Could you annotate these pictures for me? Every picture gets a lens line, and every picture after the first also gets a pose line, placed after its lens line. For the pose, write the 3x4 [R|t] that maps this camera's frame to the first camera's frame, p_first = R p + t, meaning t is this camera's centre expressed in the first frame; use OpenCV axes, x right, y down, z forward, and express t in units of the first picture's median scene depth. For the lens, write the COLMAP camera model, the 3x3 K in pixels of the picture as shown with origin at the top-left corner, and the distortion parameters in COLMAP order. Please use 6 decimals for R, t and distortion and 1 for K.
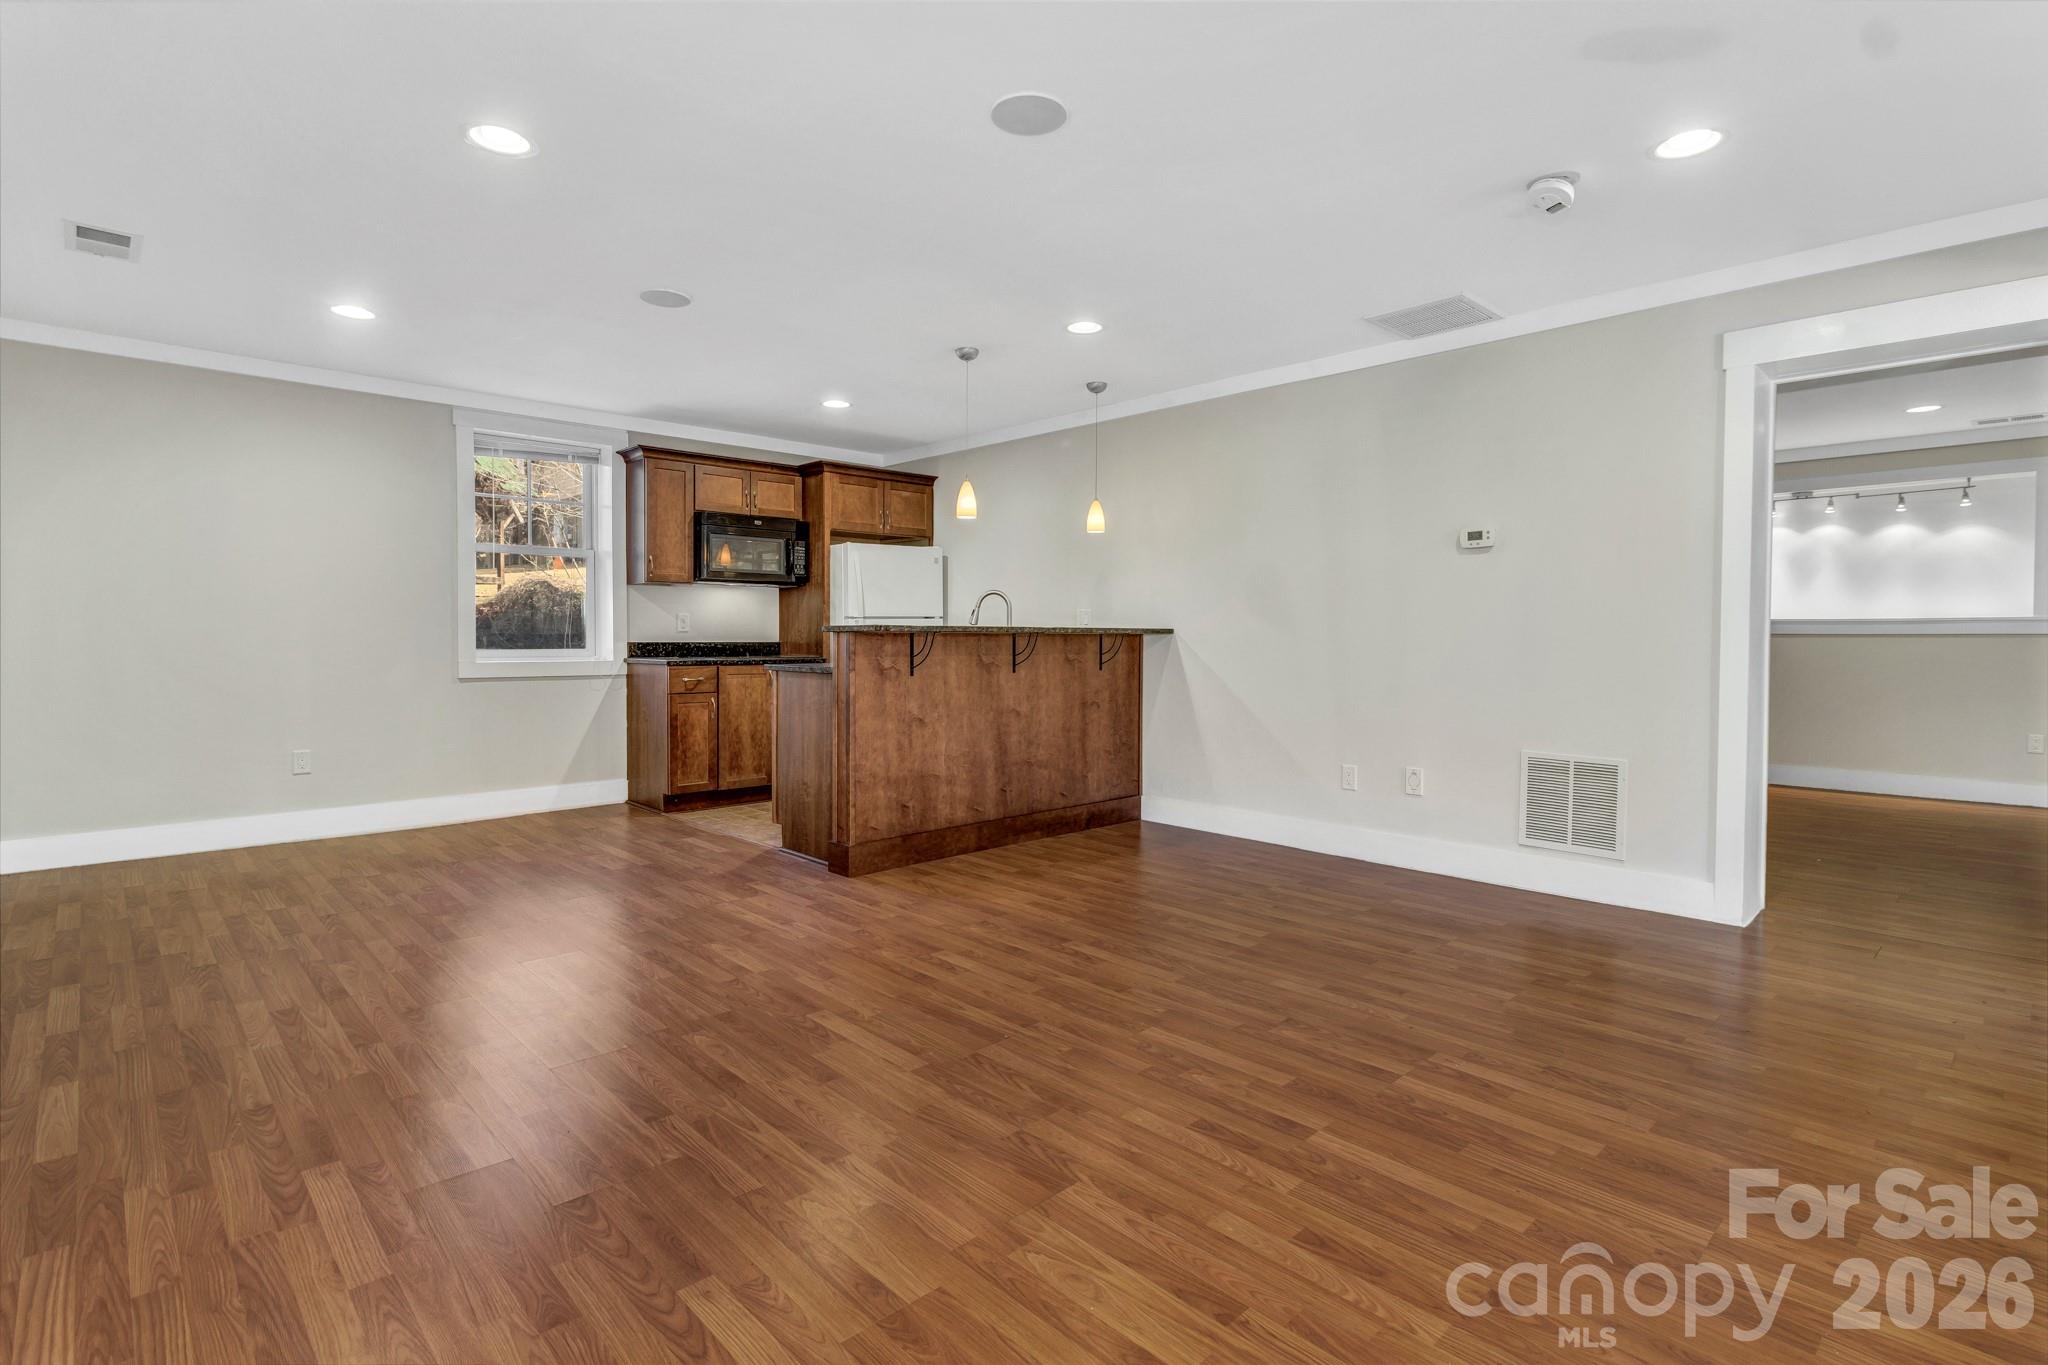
lens RADIAL K [[991.5, 0, 1025.3], [0, 991.5, 653.9], [0, 0, 1]] dist [-0.003326, -0.000511]
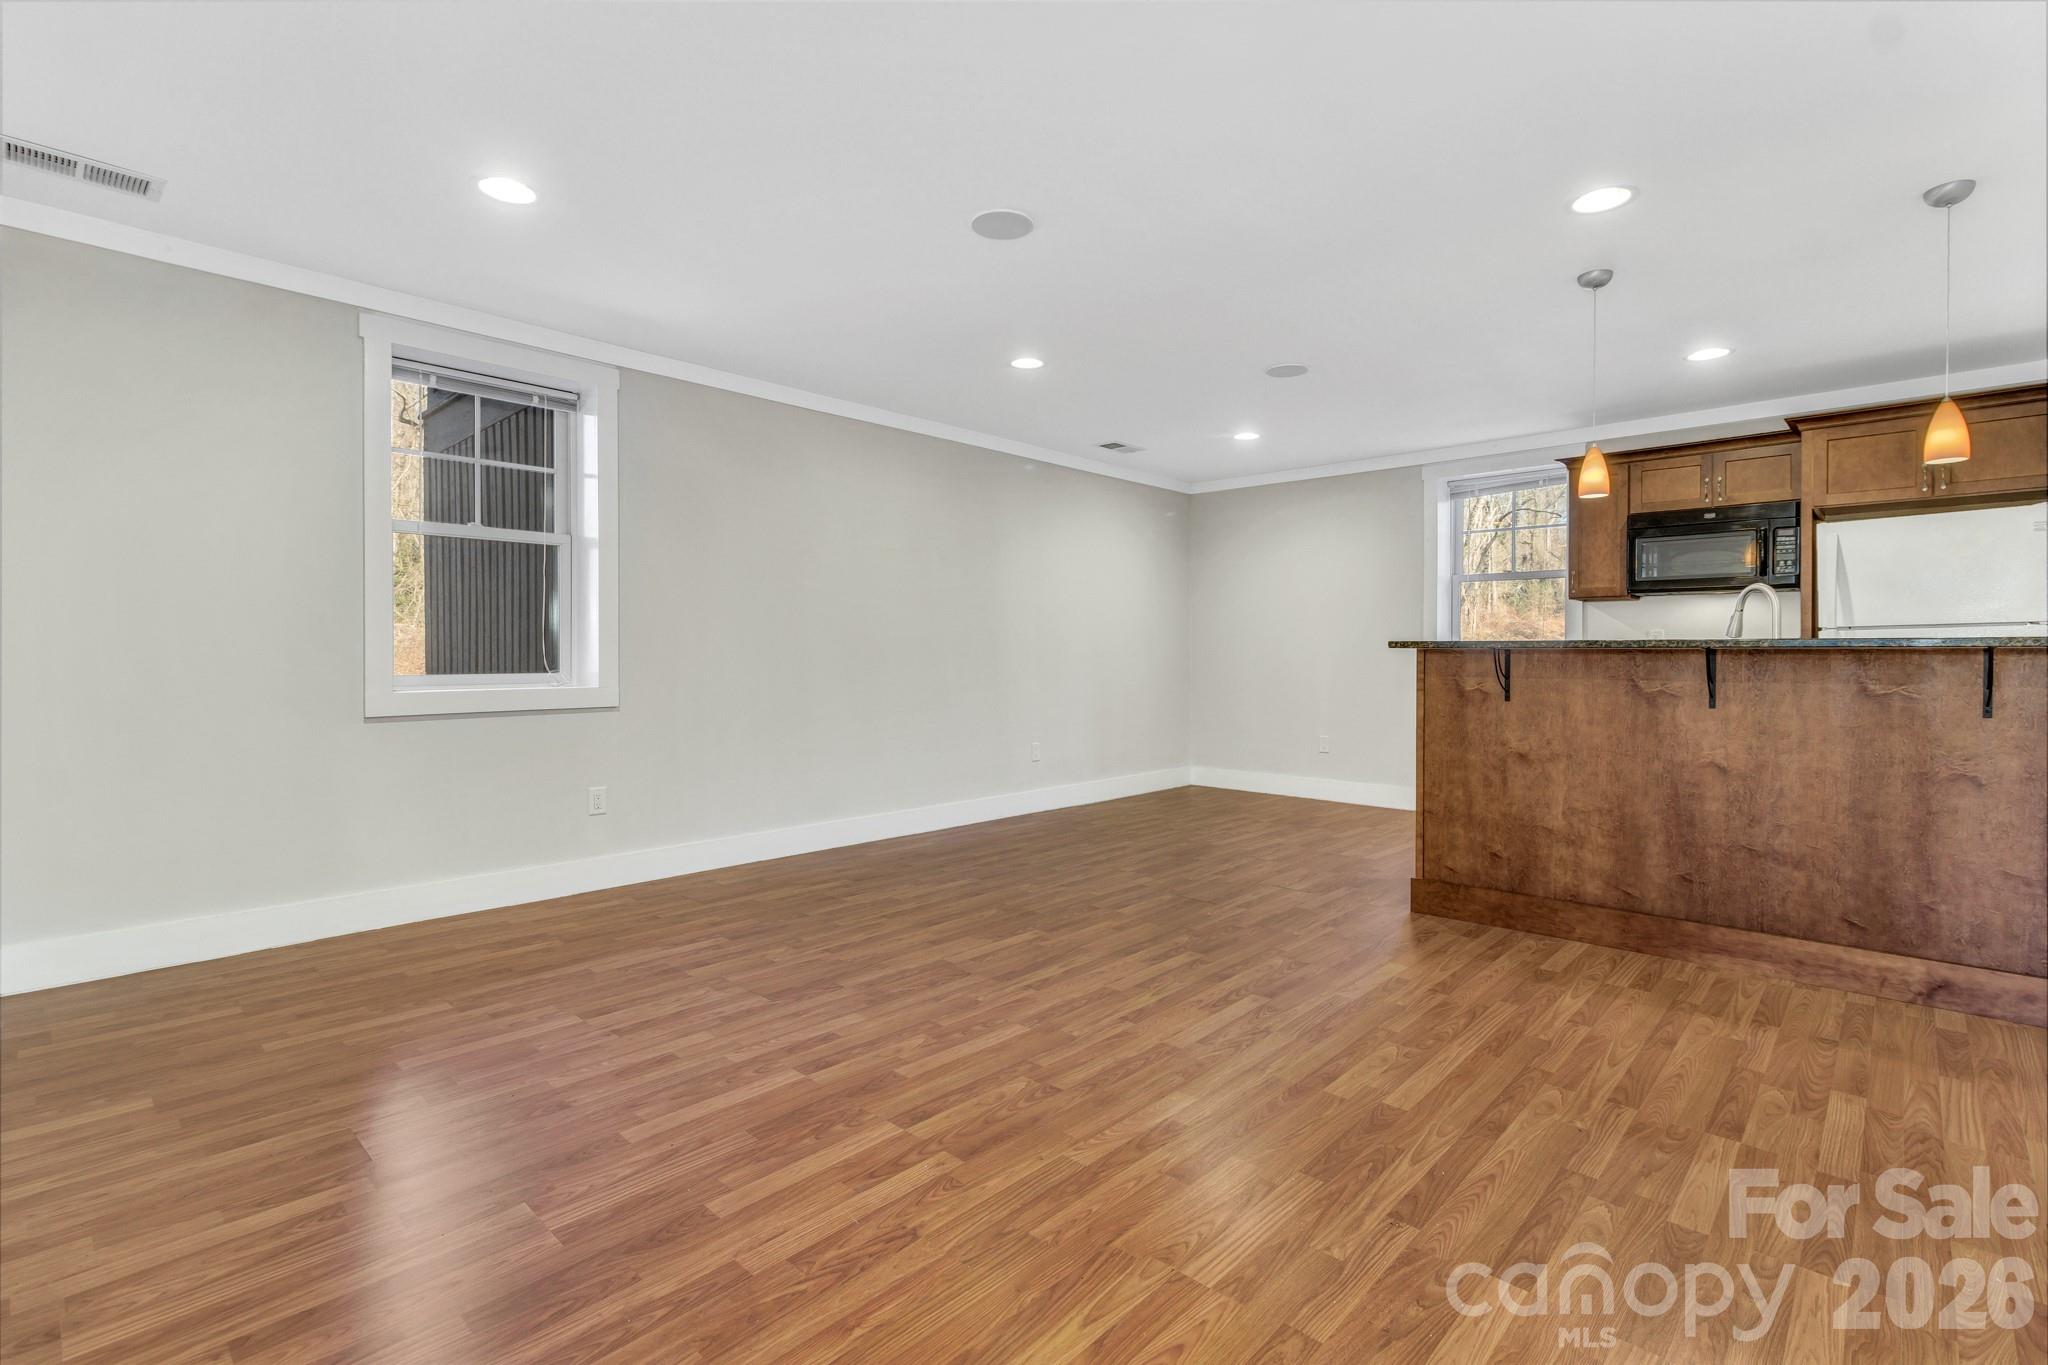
lens RADIAL K [[943.5, 0, 1023.3], [0, 943.5, 649.1], [0, 0, 1]] dist [-0.000266, -0.000171]
pose [[0.052765, -0.007325, -0.998580, 0.900012], [-0.020205, 0.999761, -0.008401, -0.009163], [0.998403, 0.020619, 0.052604, 0.753149]]
